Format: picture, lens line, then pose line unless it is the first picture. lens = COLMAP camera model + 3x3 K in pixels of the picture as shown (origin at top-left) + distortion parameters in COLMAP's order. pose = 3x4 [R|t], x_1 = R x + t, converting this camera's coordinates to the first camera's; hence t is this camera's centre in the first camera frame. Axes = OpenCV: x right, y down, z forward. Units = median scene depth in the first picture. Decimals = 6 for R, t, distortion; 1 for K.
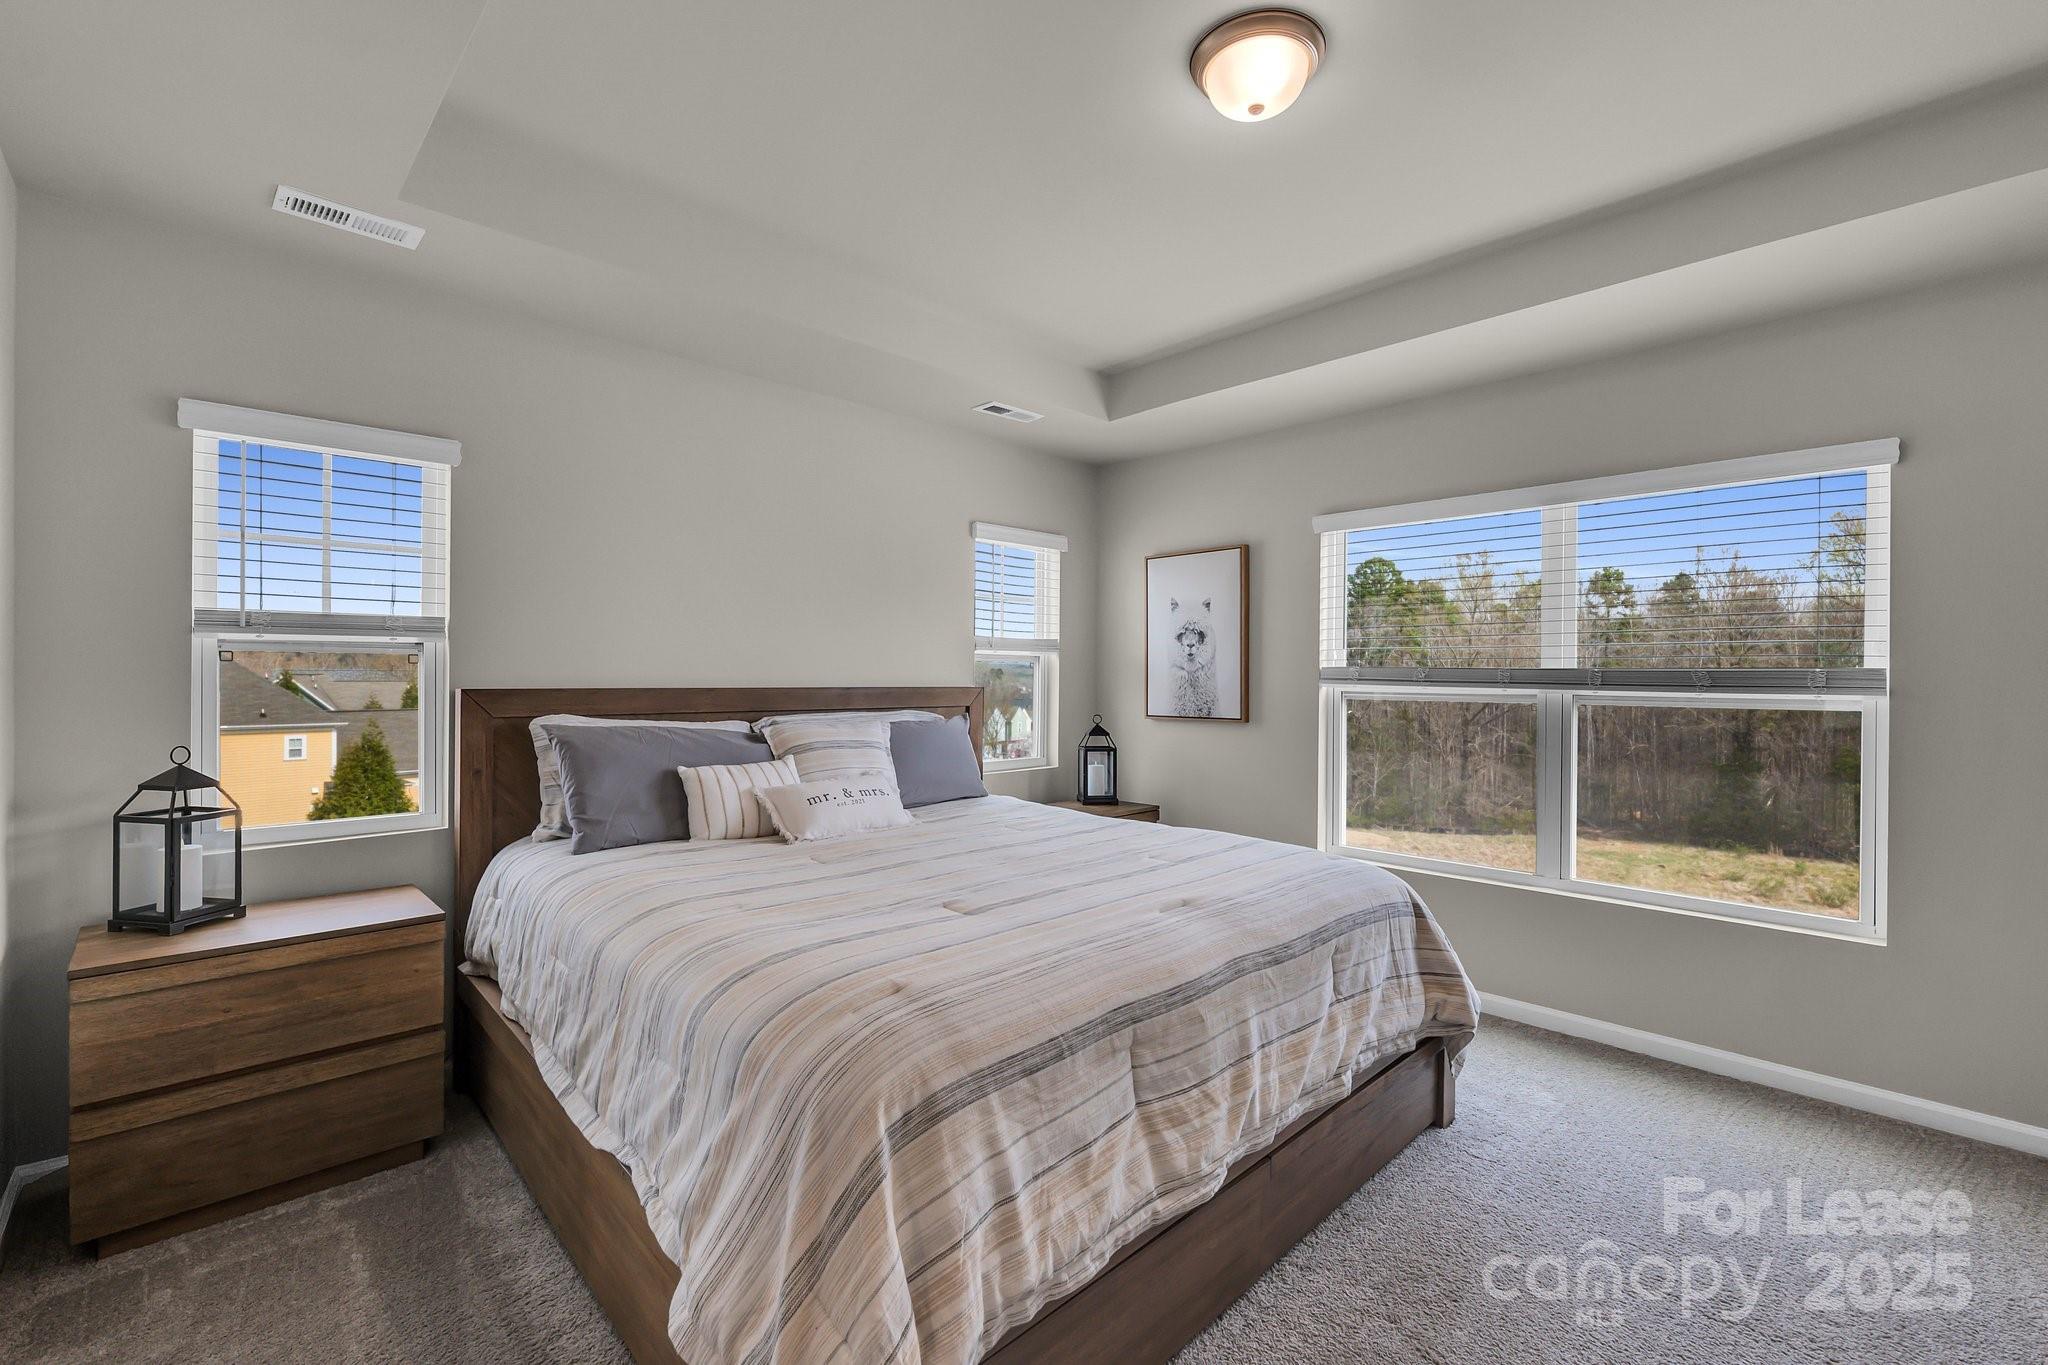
lens RADIAL K [[876.2, 0, 1024.0], [0, 876.2, 682.5], [0, 0, 1]] dist [-0.013573, -0.000063]
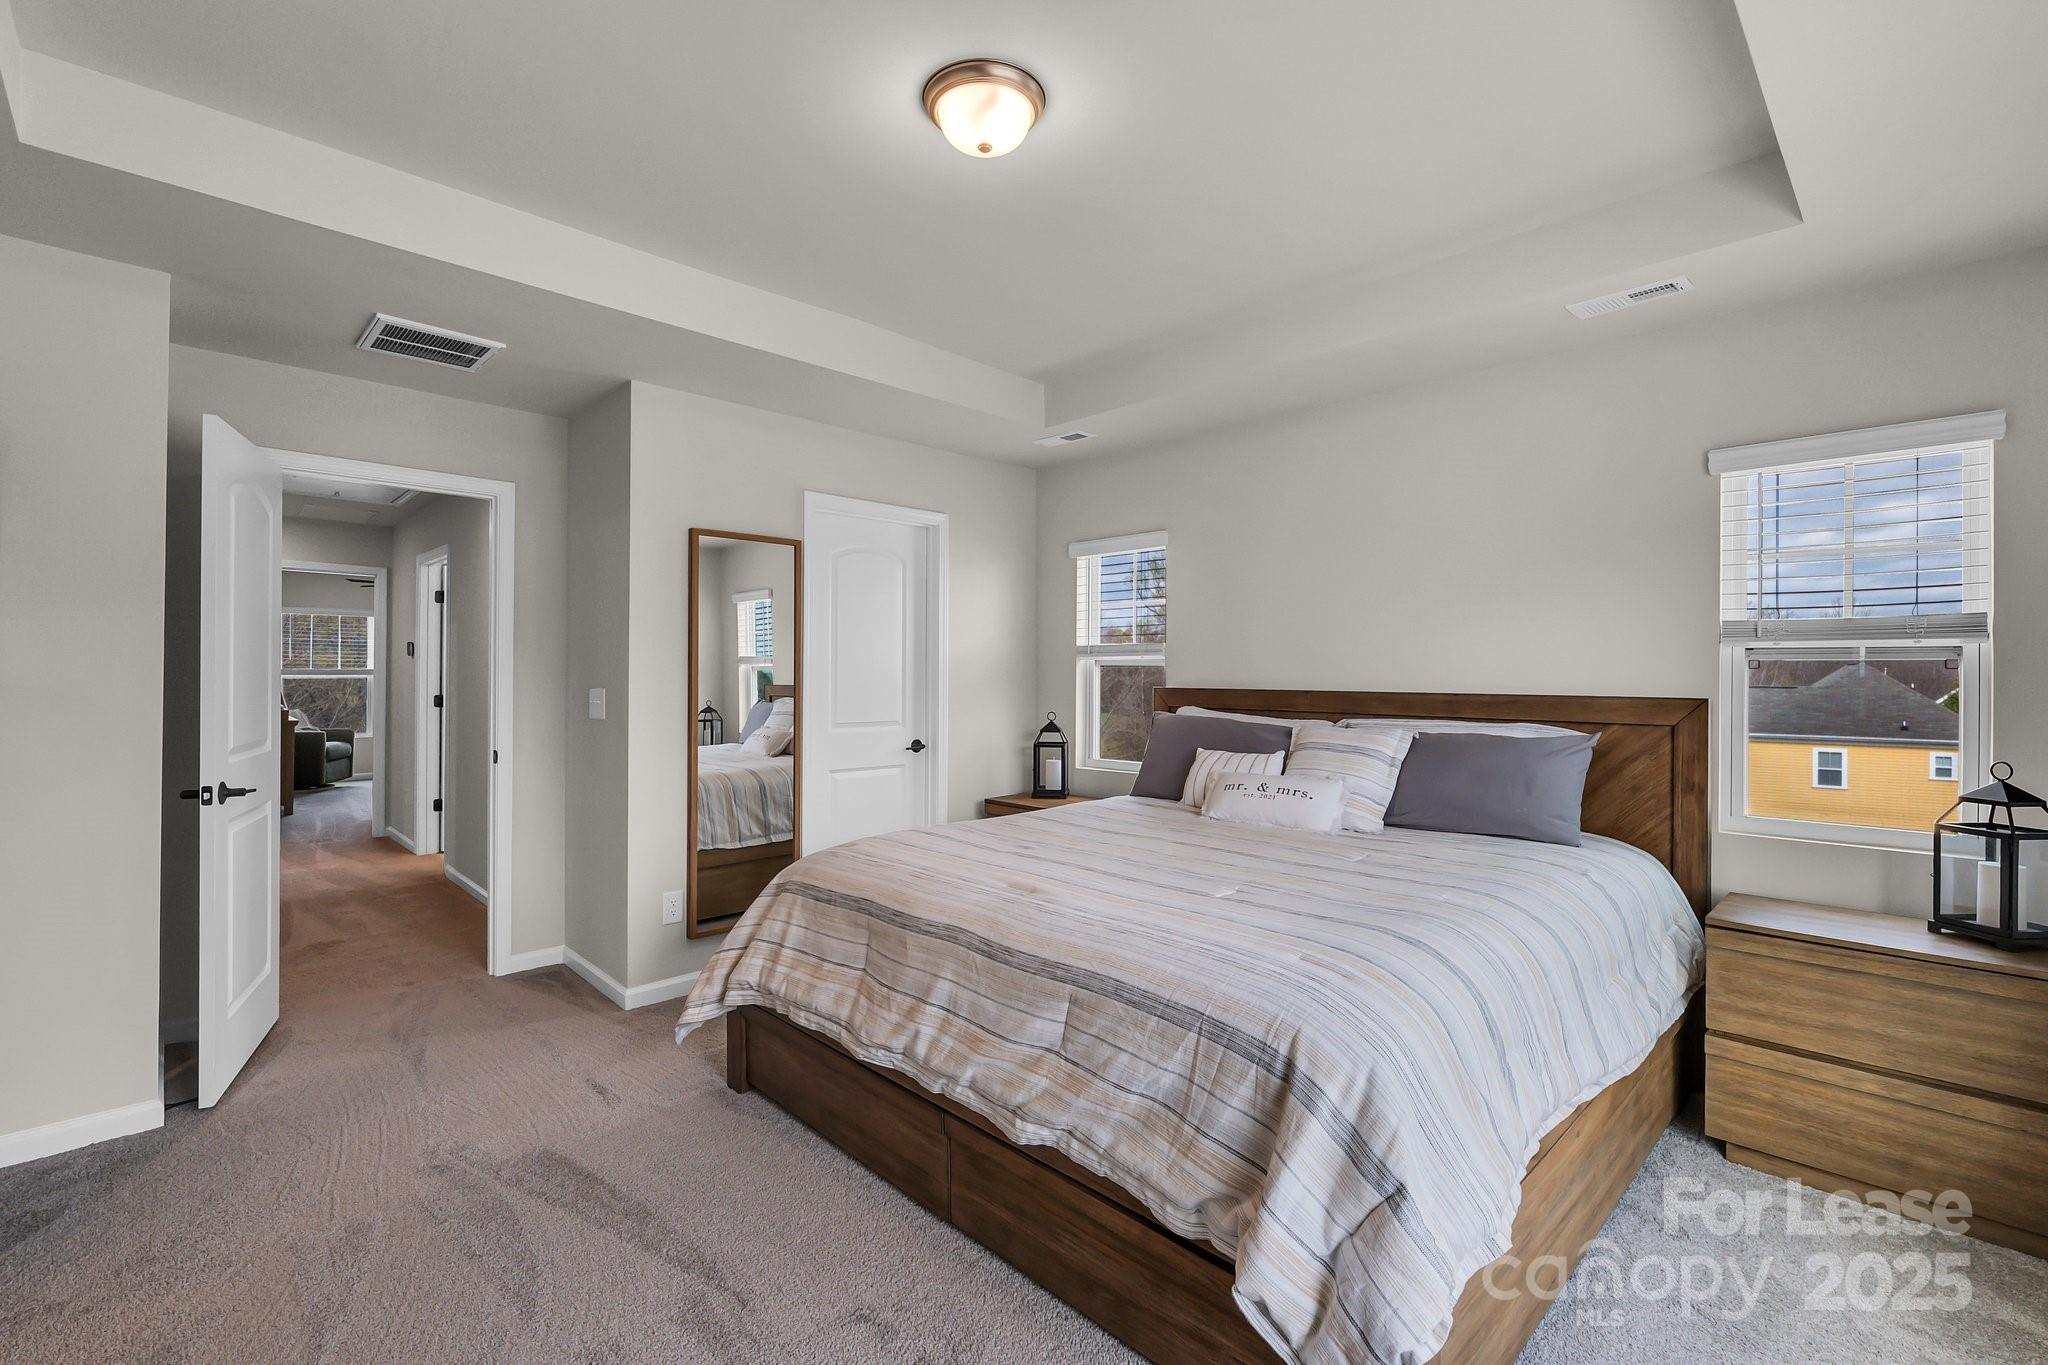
lens RADIAL K [[896.8, 0, 1018.5], [0, 896.8, 676.5], [0, 0, 1]] dist [-0.000769, -0.000076]
pose [[0.000434, -0.003499, -0.999994, 1.250187], [-0.014280, 0.999892, -0.003505, -0.005398], [0.999898, 0.014282, 0.000384, 0.955558]]
